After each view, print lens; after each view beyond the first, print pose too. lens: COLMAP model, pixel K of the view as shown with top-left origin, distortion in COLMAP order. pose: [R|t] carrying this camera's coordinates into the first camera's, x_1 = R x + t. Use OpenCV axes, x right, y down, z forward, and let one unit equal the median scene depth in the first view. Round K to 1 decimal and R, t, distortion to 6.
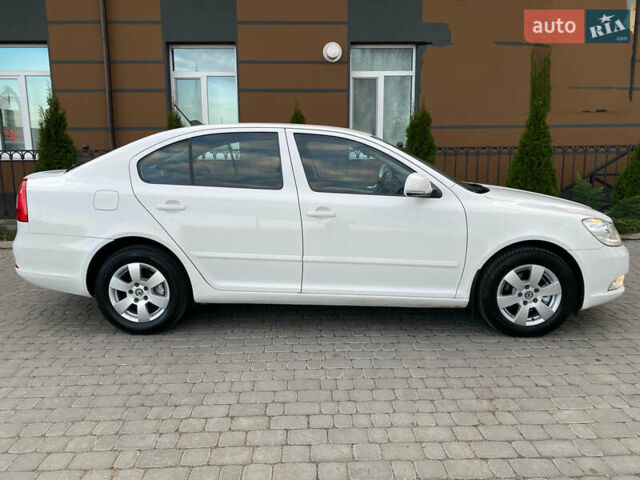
lens RADIAL K [[486.2, 0, 320.8], [0, 486.2, 219.4], [0, 0, 1]] dist [0.011803, -0.007427]
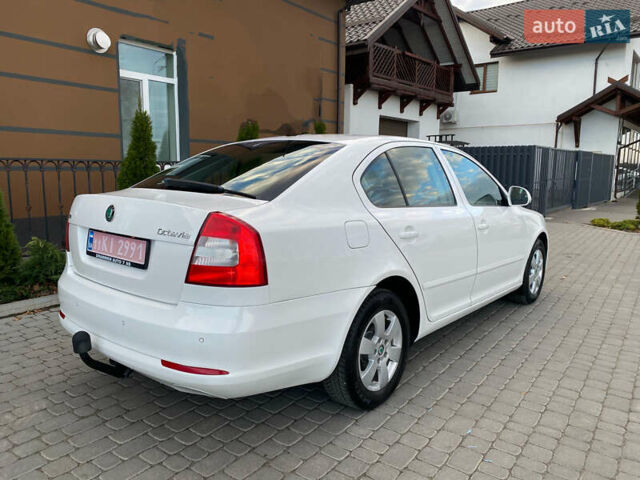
lens RADIAL K [[486.2, 0, 298.2], [0, 486.2, 239.8], [0, 0, 1]] dist [0.004251, -0.002996]
pose [[0.621487, -0.102602, 0.776676, -0.440336], [0.094232, 0.993979, 0.055905, -0.032780], [-0.777736, 0.038443, 0.627414, 0.265392]]
